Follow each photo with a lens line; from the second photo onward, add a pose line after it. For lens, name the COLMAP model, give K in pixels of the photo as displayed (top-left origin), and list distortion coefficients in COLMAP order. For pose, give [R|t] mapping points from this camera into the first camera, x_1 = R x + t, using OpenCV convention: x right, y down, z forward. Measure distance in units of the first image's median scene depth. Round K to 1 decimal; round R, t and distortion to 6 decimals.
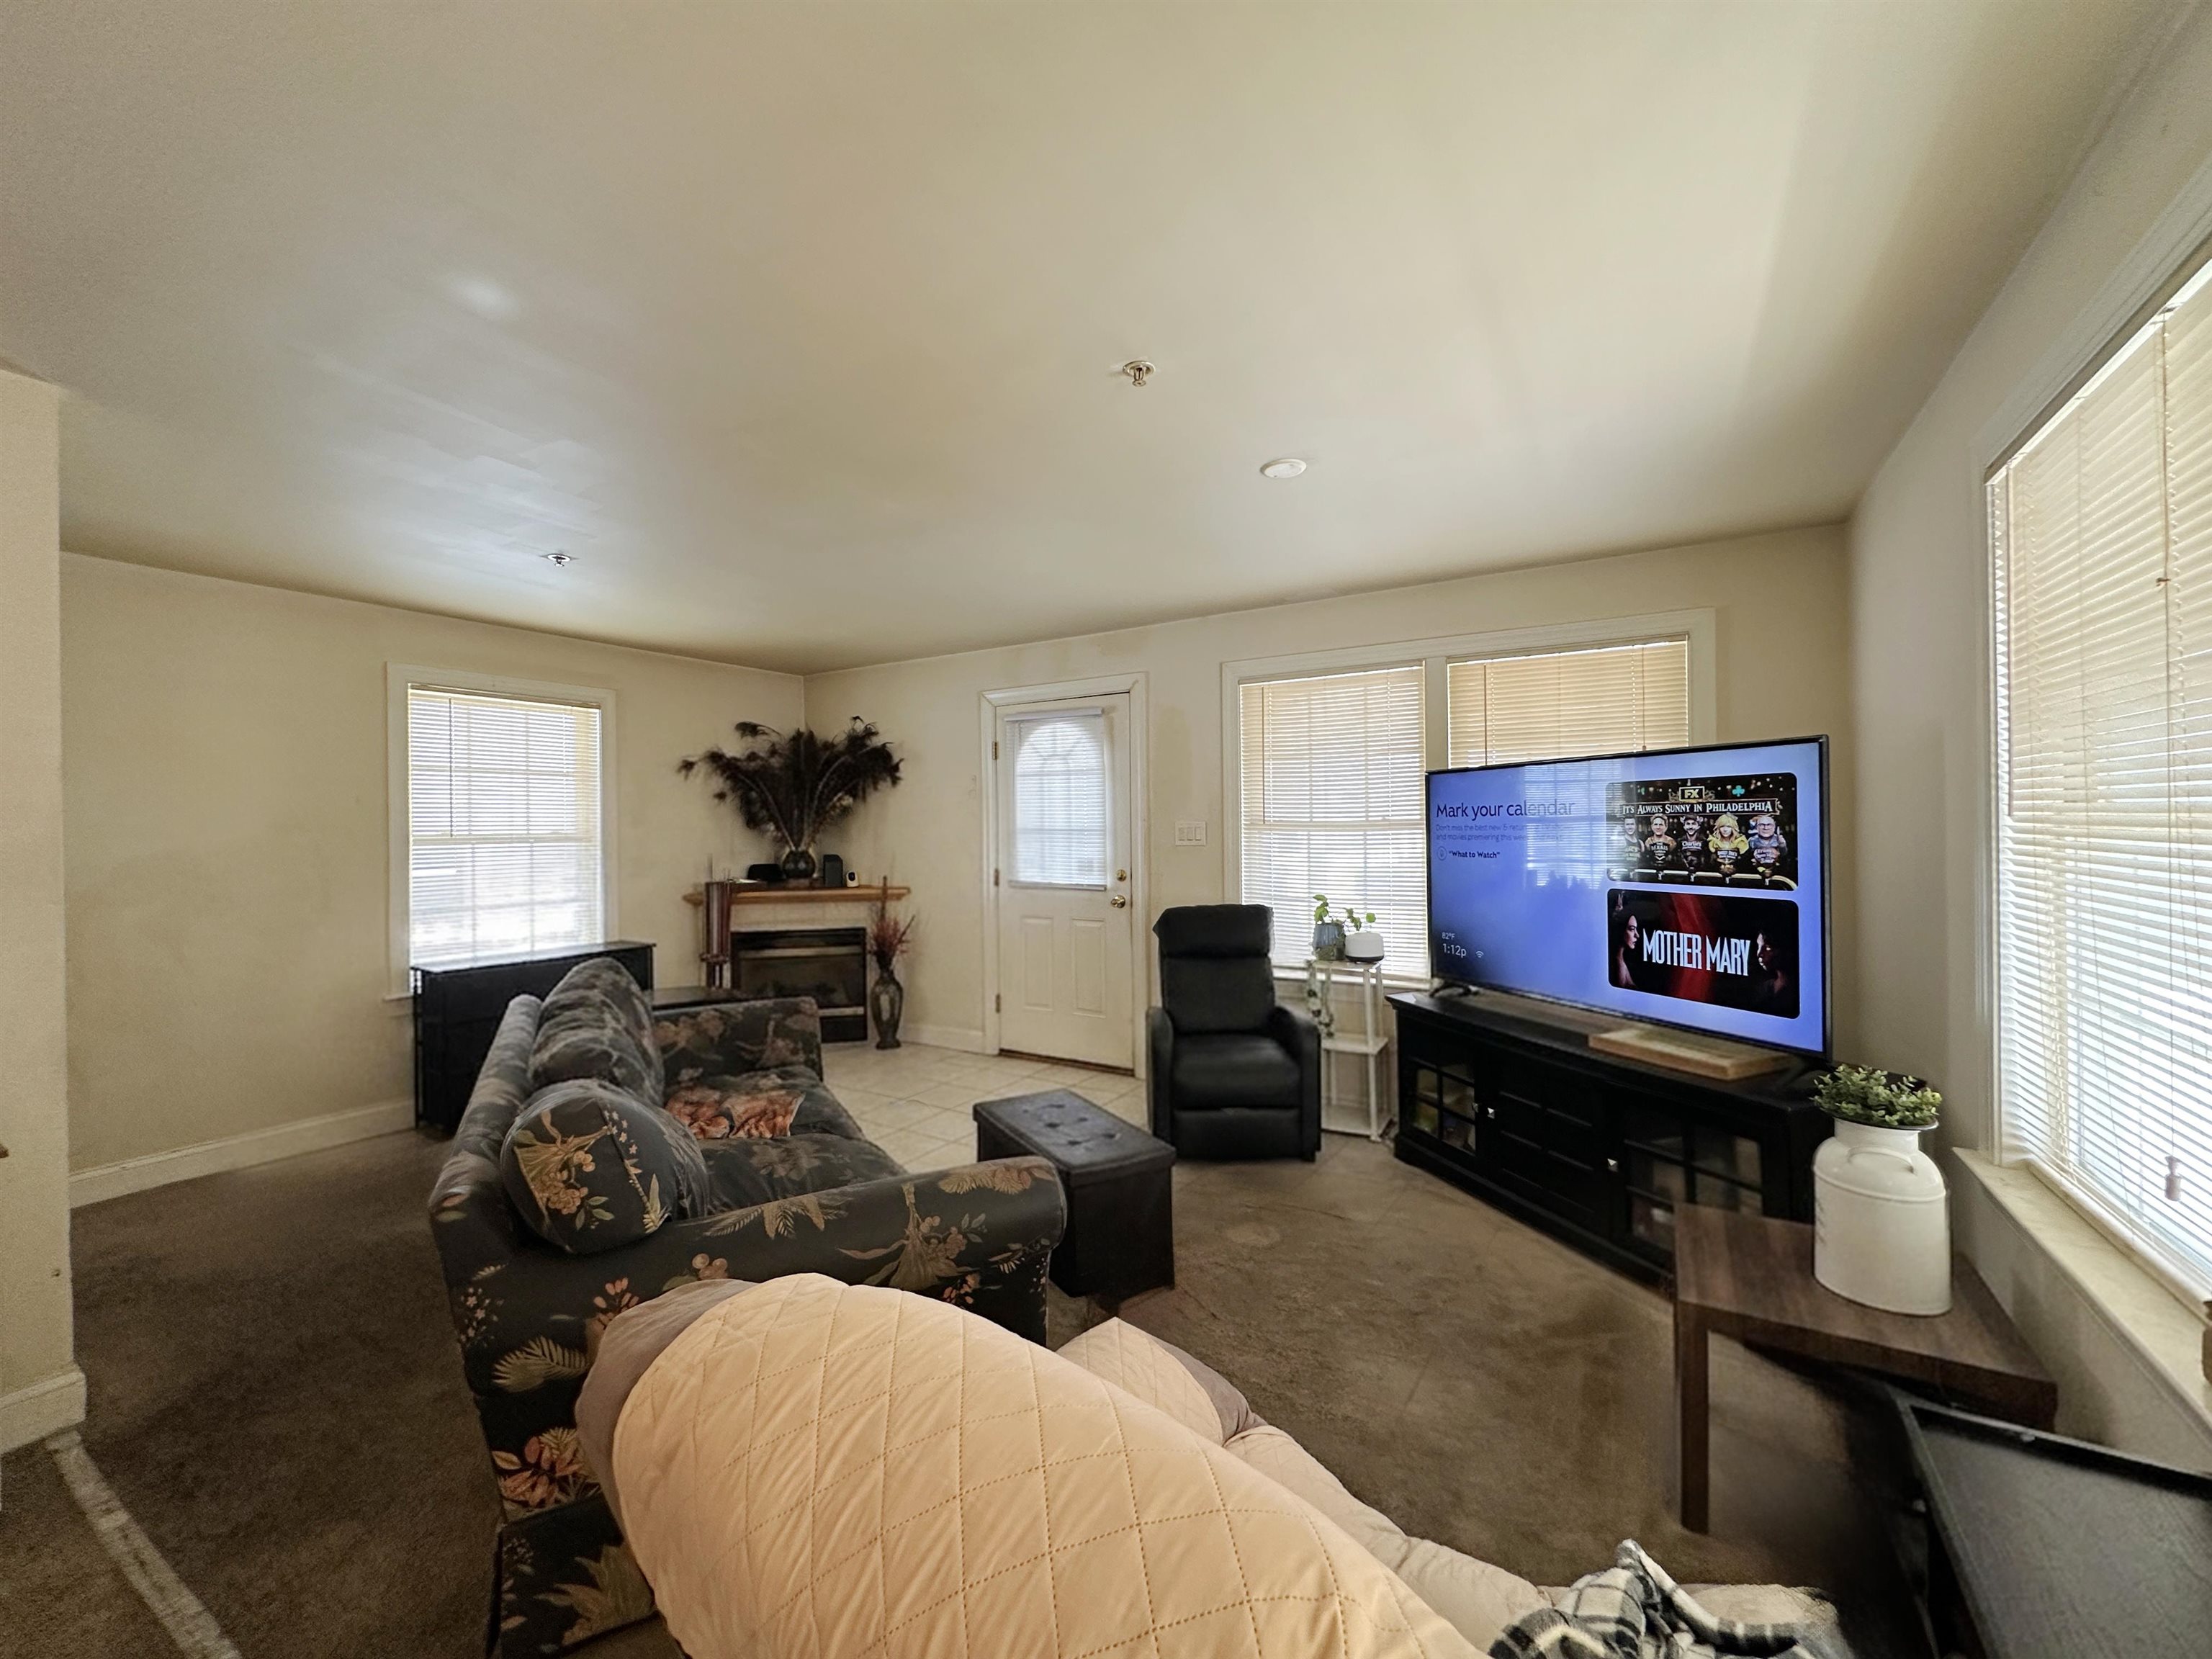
lens RADIAL K [[877.0, 0, 1118.5], [0, 877.0, 825.5], [0, 0, 1]] dist [0.008458, 0.000052]
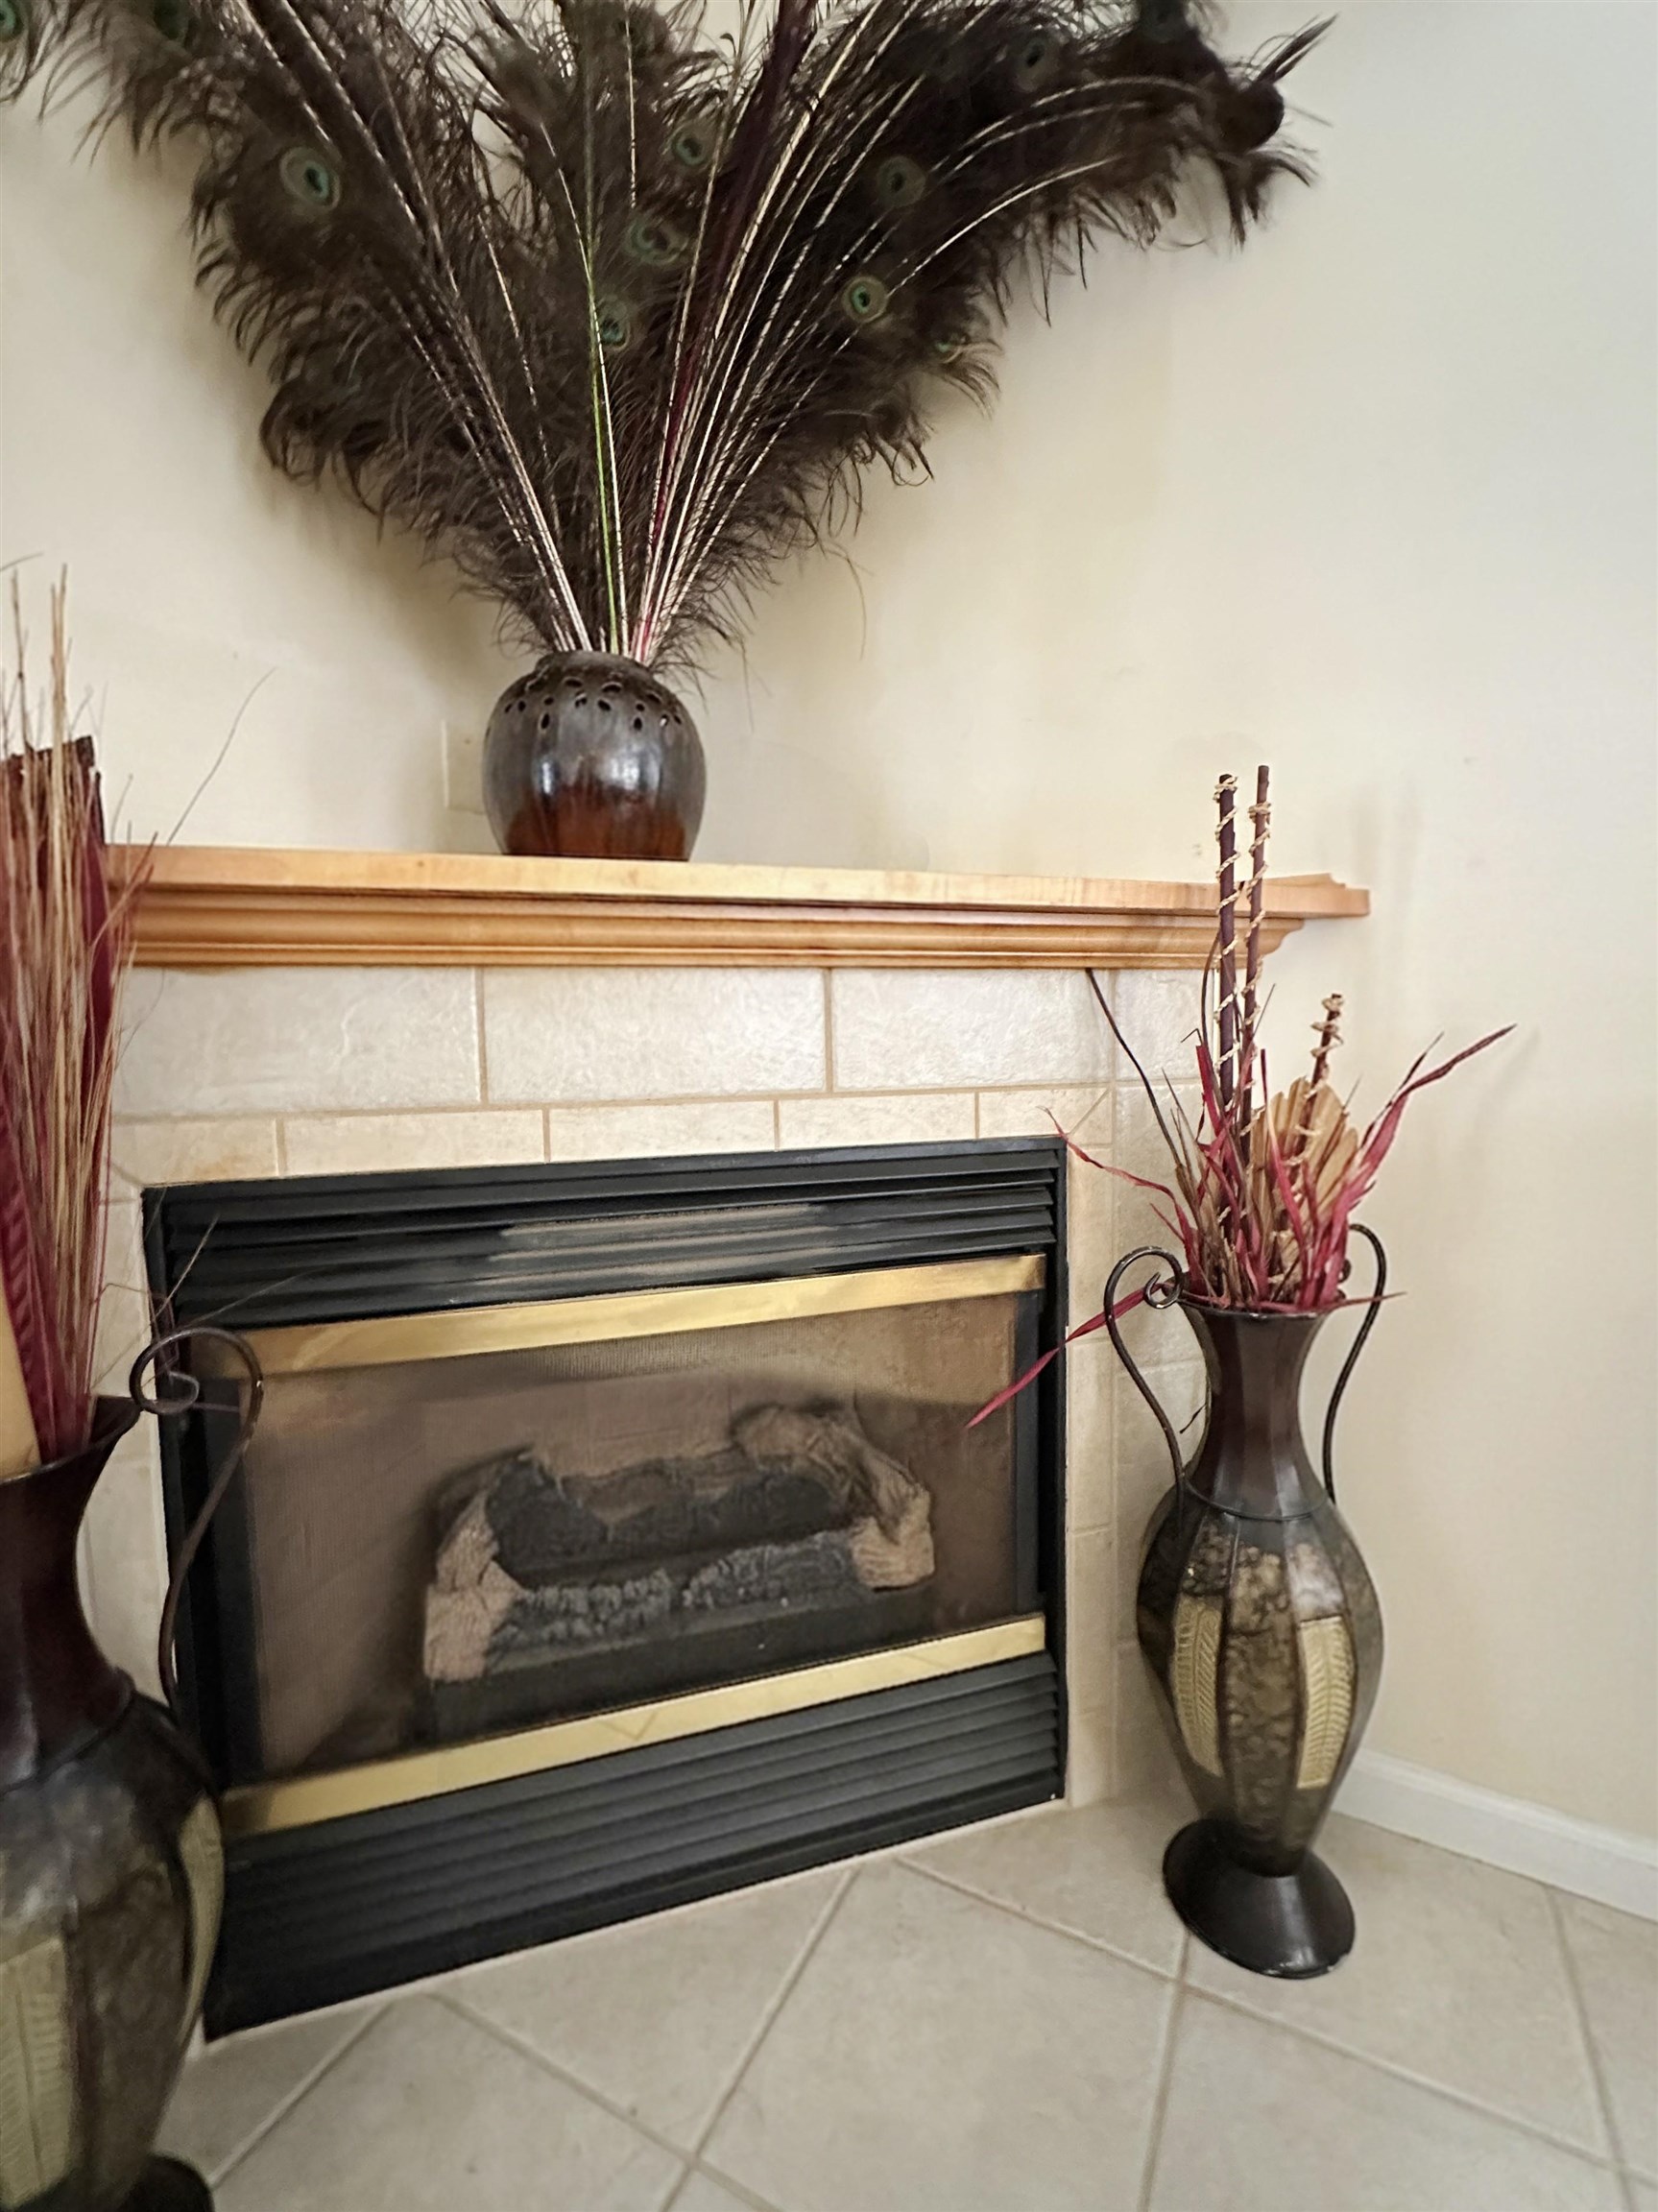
lens RADIAL K [[877.0, 0, 833.2], [0, 877.0, 1077.2], [0, 0, 1]] dist [0.008458, 0.000052]
pose [[0.997252, -0.002362, 0.074042, -0.342648], [-0.004236, 0.996037, 0.088836, 0.091684], [-0.073959, -0.088906, 0.993290, 0.844680]]
